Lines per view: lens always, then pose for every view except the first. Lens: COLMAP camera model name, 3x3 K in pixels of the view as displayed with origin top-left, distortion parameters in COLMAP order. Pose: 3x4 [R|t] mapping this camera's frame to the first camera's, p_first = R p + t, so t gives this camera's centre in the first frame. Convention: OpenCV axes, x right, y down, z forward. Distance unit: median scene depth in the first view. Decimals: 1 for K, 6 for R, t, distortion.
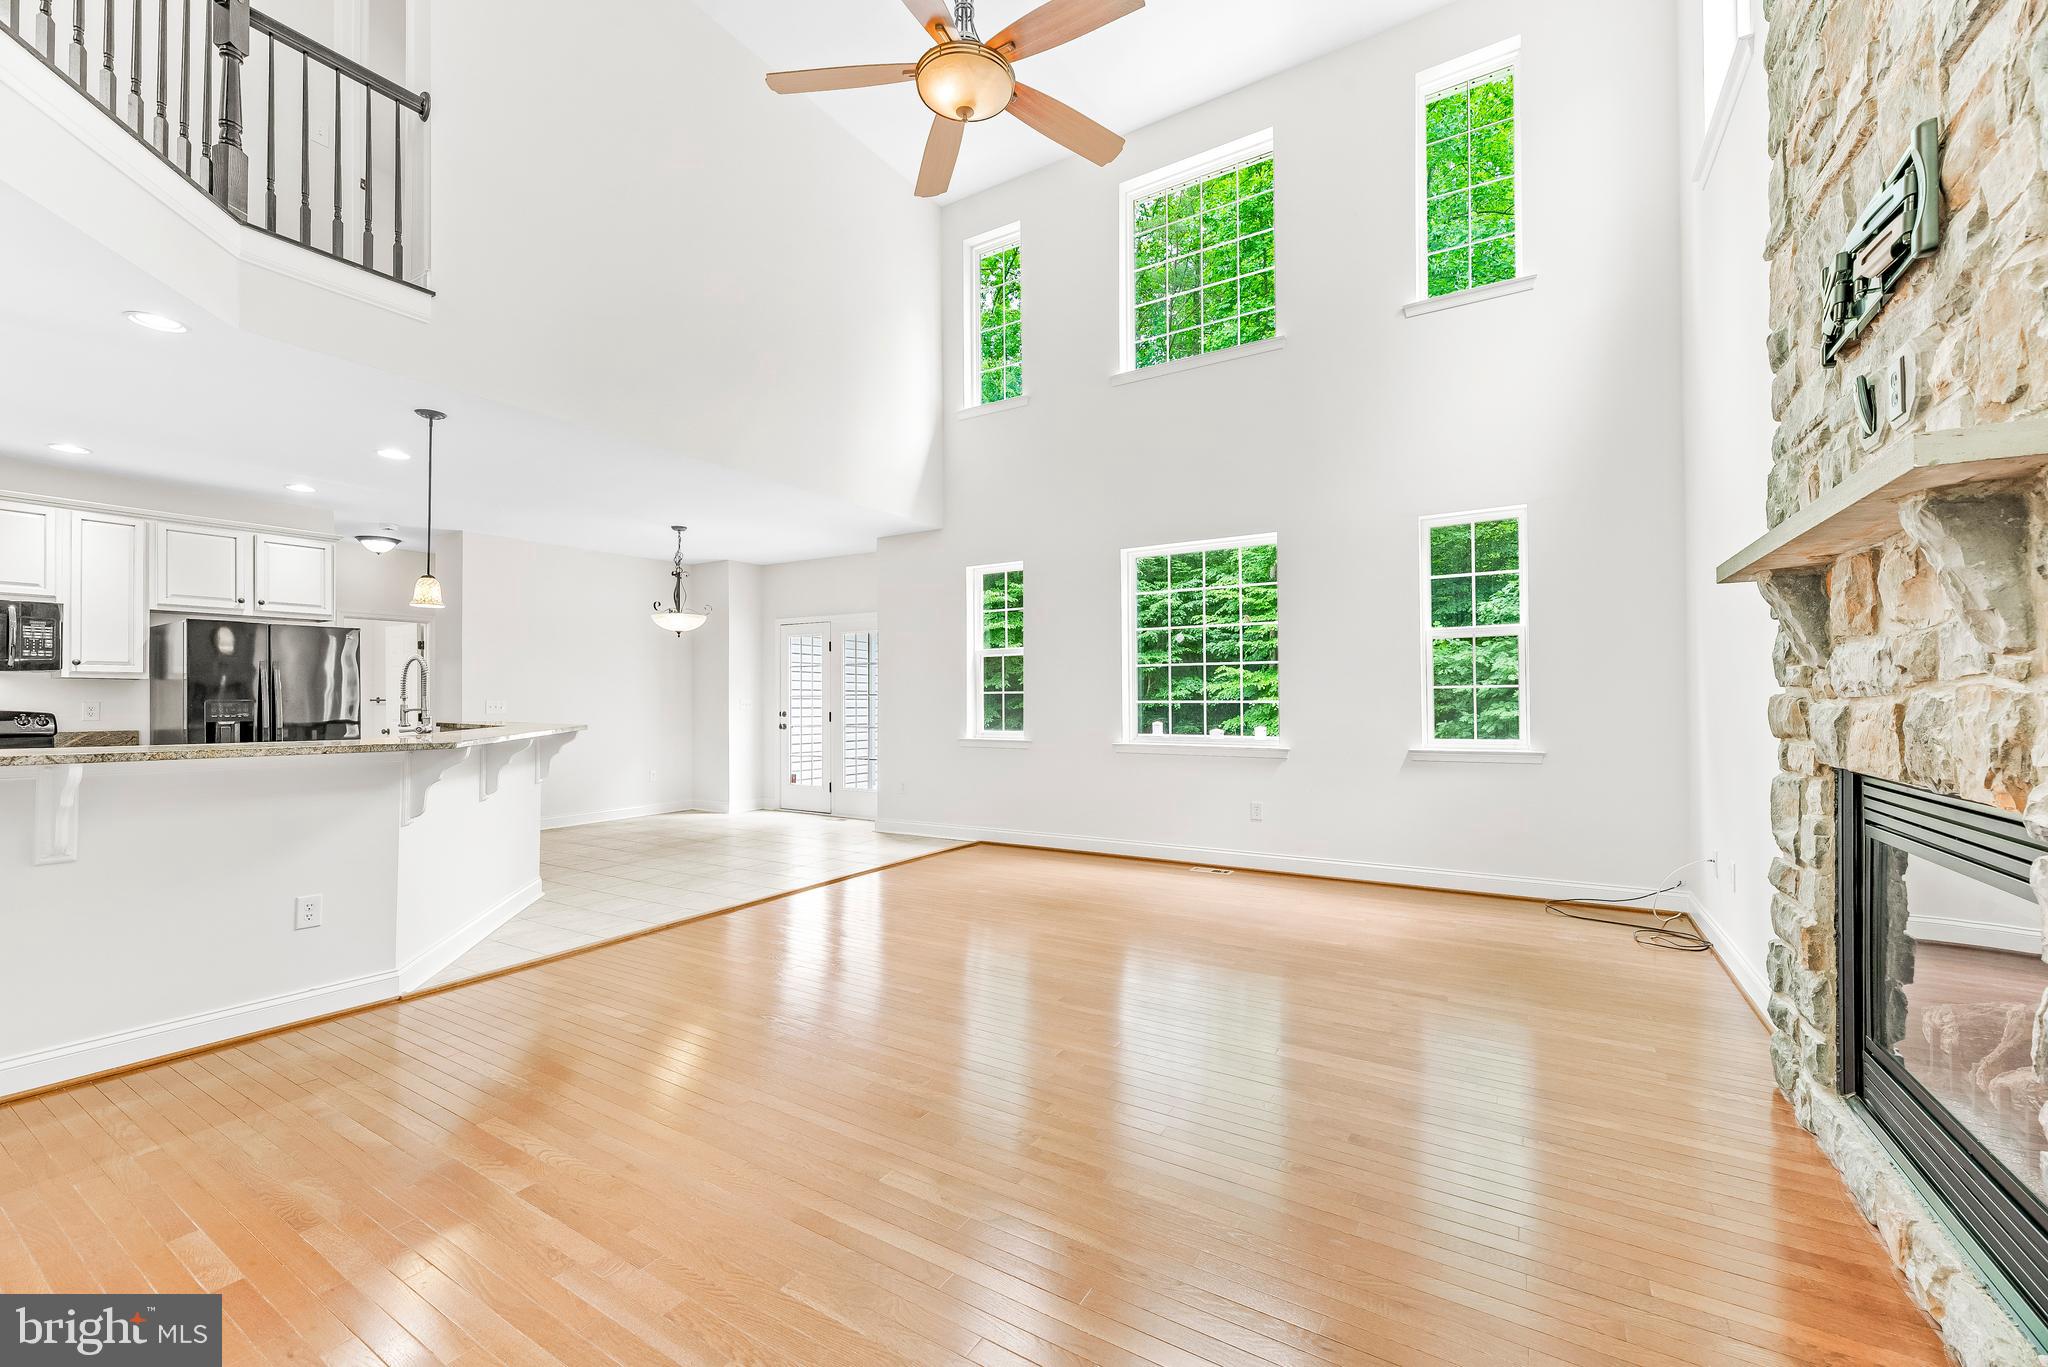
lens RADIAL K [[814.6, 0, 1016.6], [0, 814.6, 682.7], [0, 0, 1]] dist [-0.001318, -0.000083]
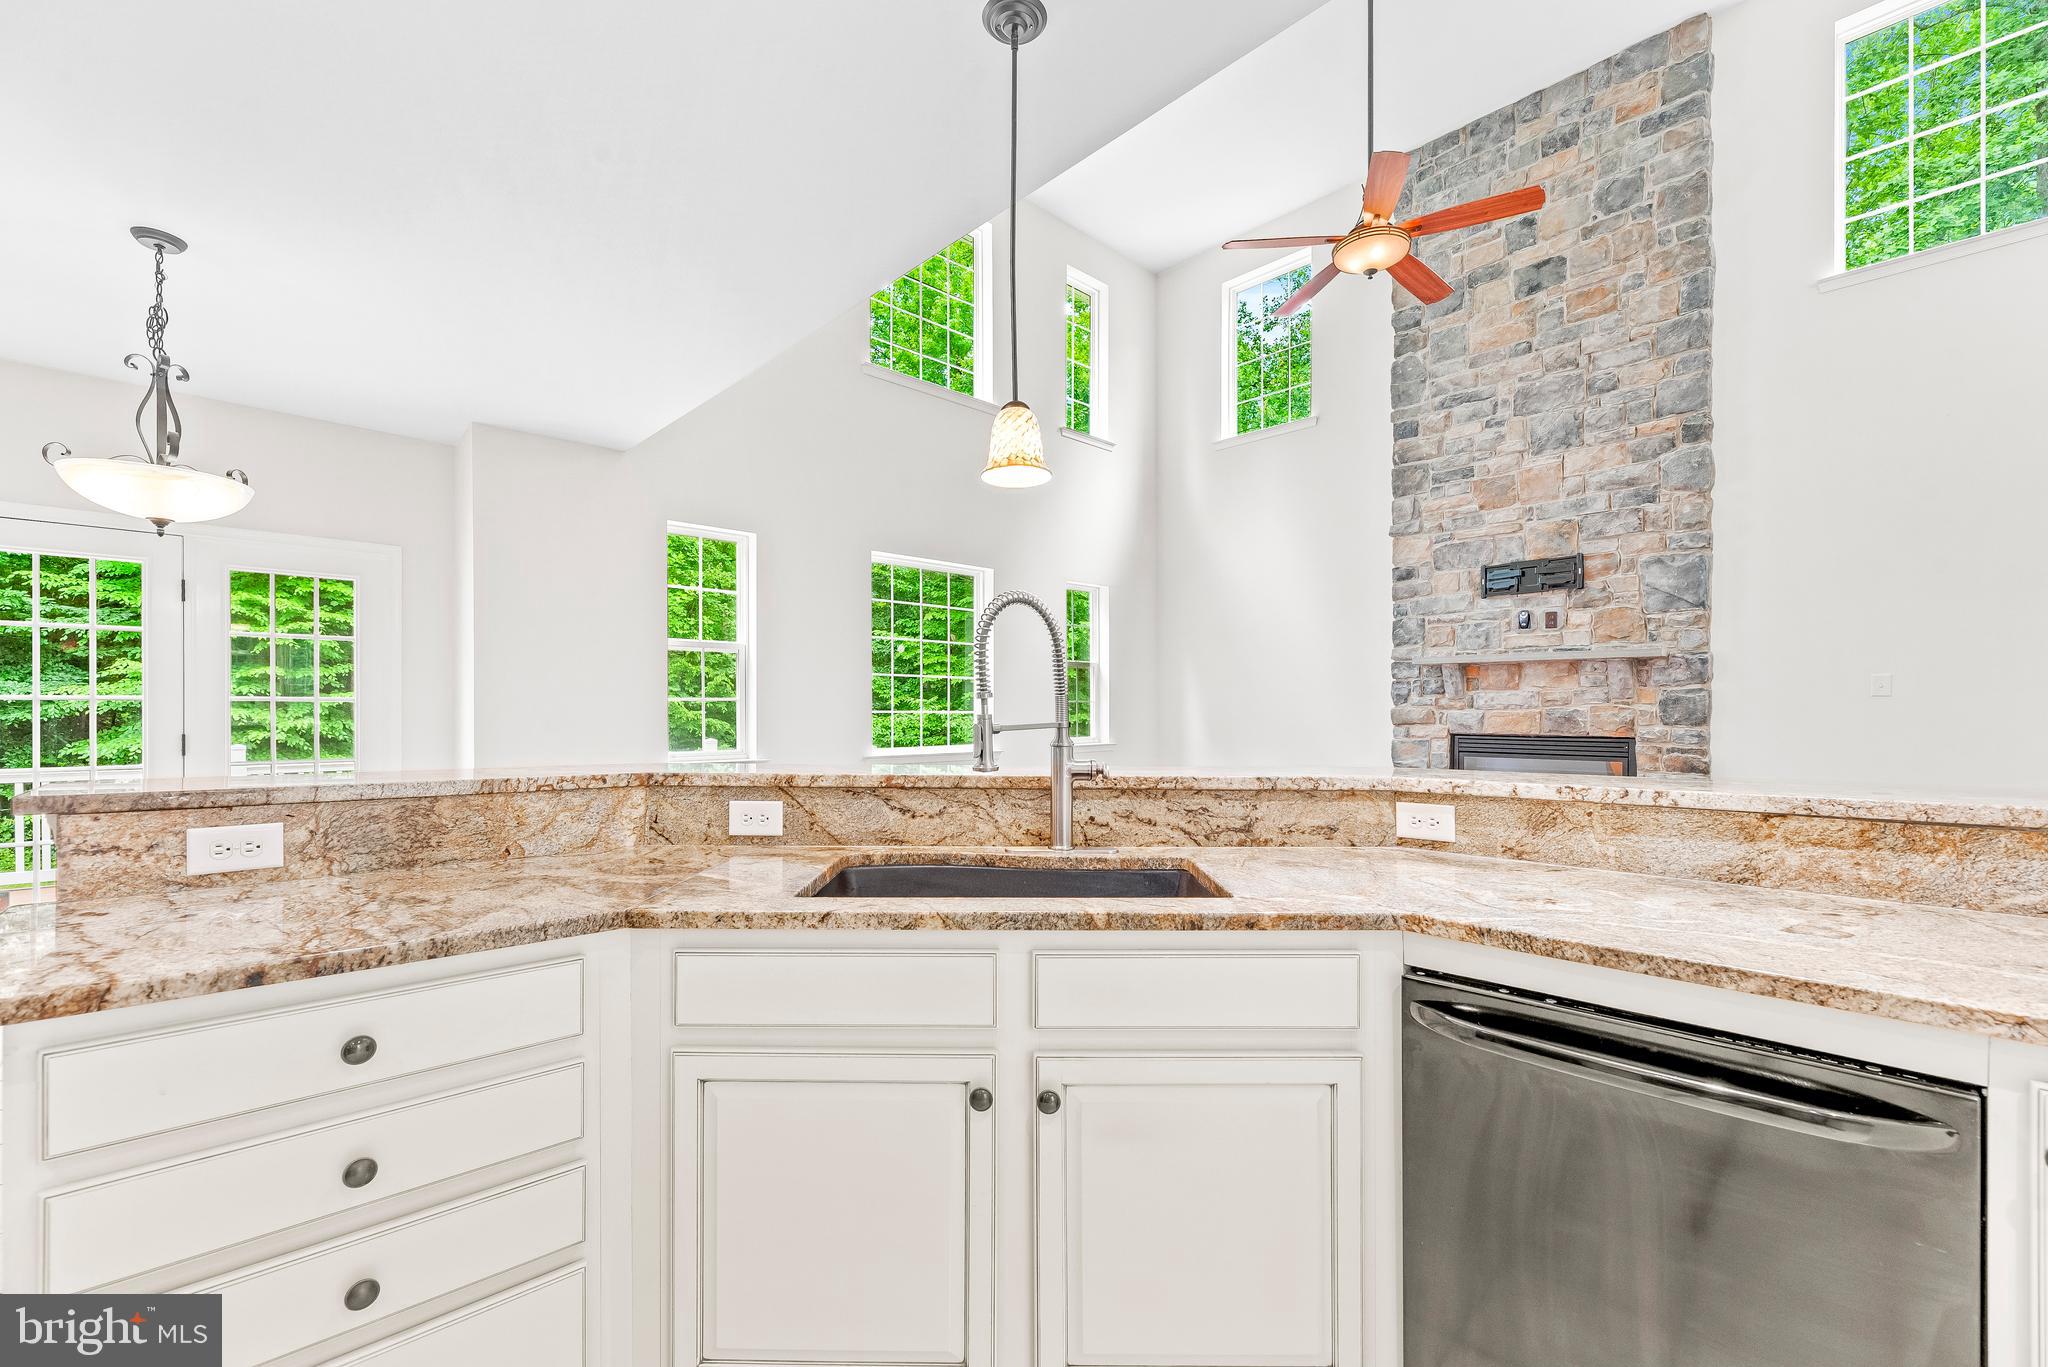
lens RADIAL K [[833.8, 0, 1013.6], [0, 833.8, 715.9], [0, 0, 1]] dist [-0.004506, -0.000133]
pose [[0.256070, -0.002429, 0.966655, -0.691550], [-0.020888, 0.999749, 0.008046, 0.014572], [-0.966433, -0.022251, 0.255955, 0.538250]]
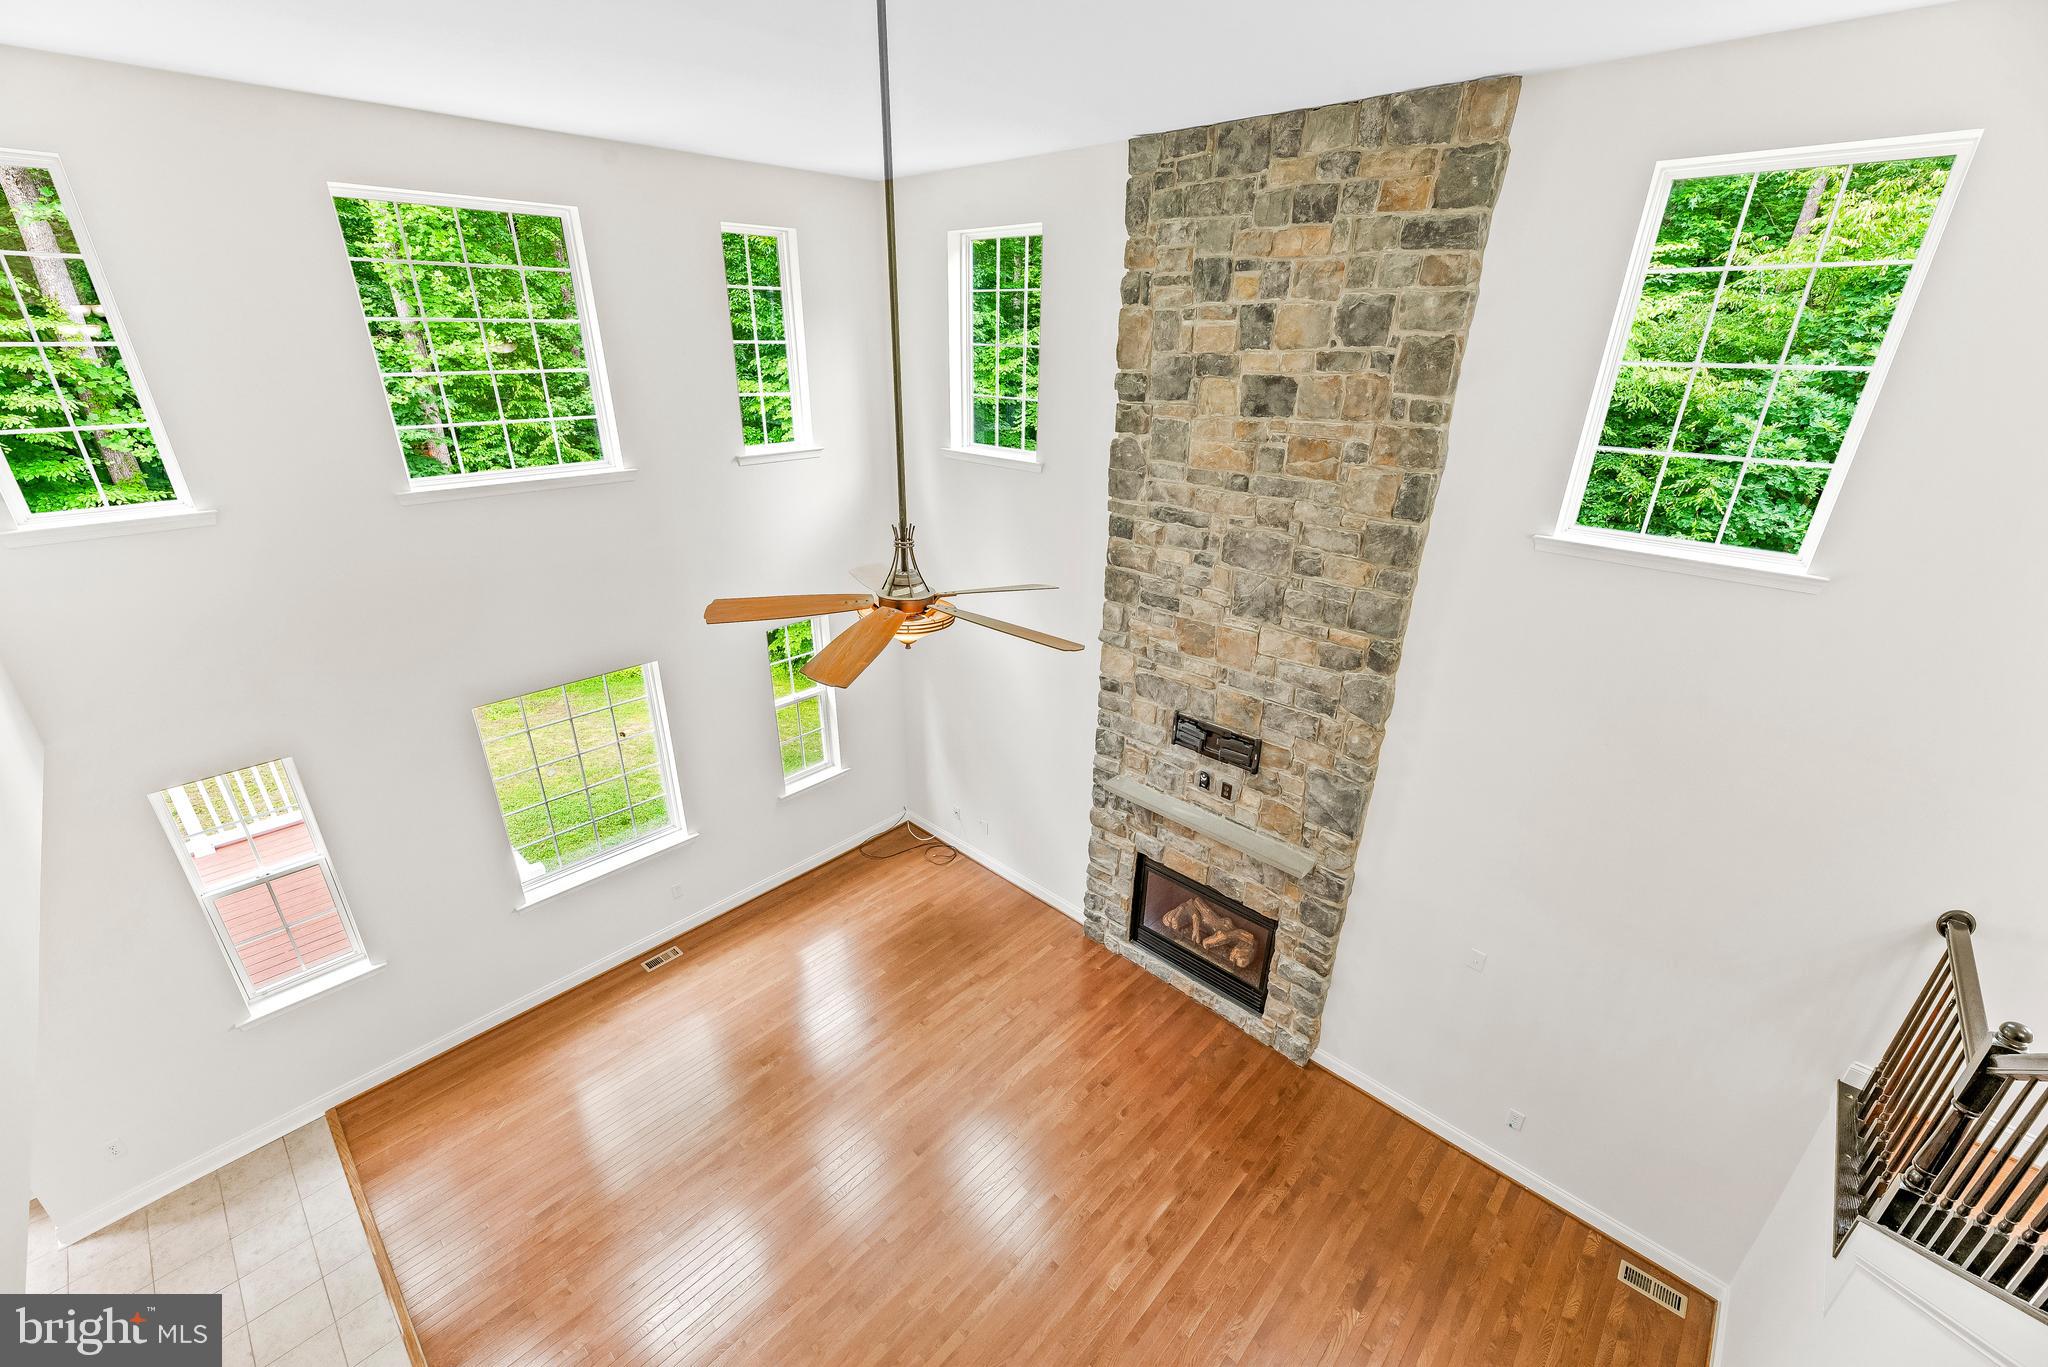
lens RADIAL K [[827.4, 0, 1013.0], [0, 827.4, 702.1], [0, 0, 1]] dist [-0.004093, -0.000245]
pose [[0.201168, -0.390050, 0.898550, -0.452940], [-0.034245, 0.913942, 0.404398, -0.474297], [-0.978958, -0.112123, 0.170498, 0.304846]]
